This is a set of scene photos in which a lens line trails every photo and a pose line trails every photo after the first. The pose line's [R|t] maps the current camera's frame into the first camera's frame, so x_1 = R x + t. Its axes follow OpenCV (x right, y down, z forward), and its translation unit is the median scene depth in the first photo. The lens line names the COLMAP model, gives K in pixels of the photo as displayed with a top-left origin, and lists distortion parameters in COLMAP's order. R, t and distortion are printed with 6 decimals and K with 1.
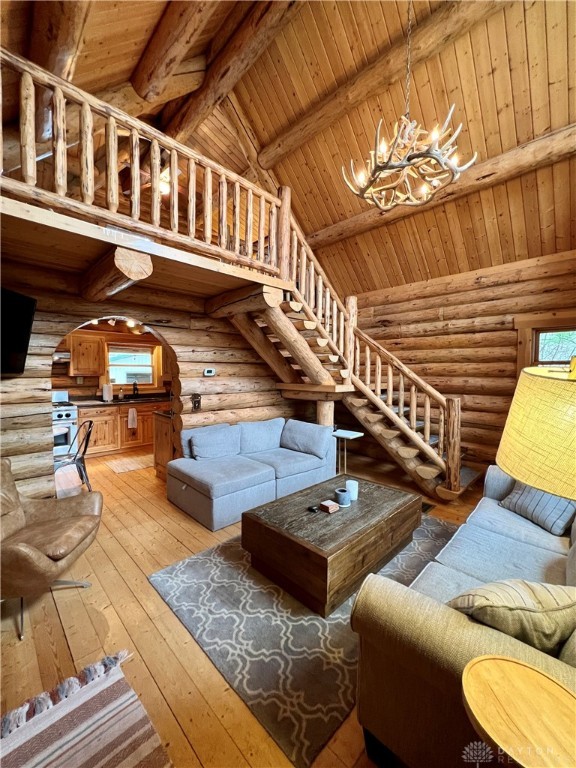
lens RADIAL K [[308.1, 0, 290.6], [0, 308.1, 380.7], [0, 0, 1]] dist [-0.002981, 0.000679]
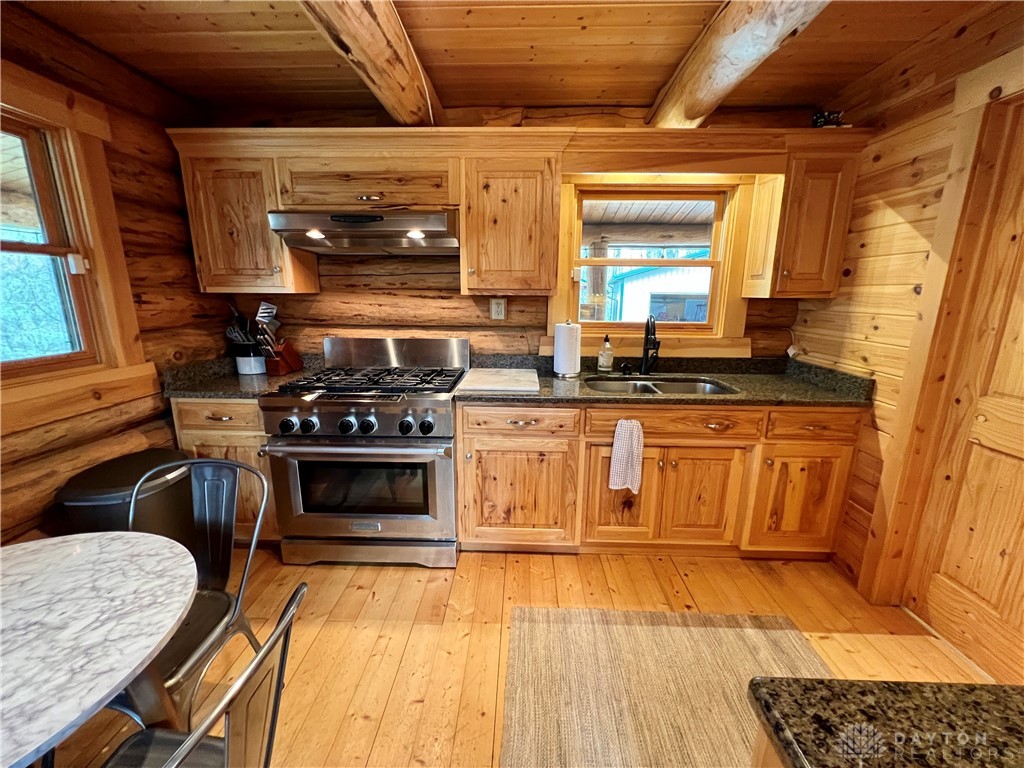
lens RADIAL K [[410.7, 0, 513.0], [0, 410.7, 383.5], [0, 0, 1]] dist [-0.002981, 0.000679]
pose [[0.683164, 0.161963, -0.712078, -0.324540], [-0.025283, 0.979756, 0.198591, -0.009736], [0.729828, -0.117667, 0.673429, 0.669977]]
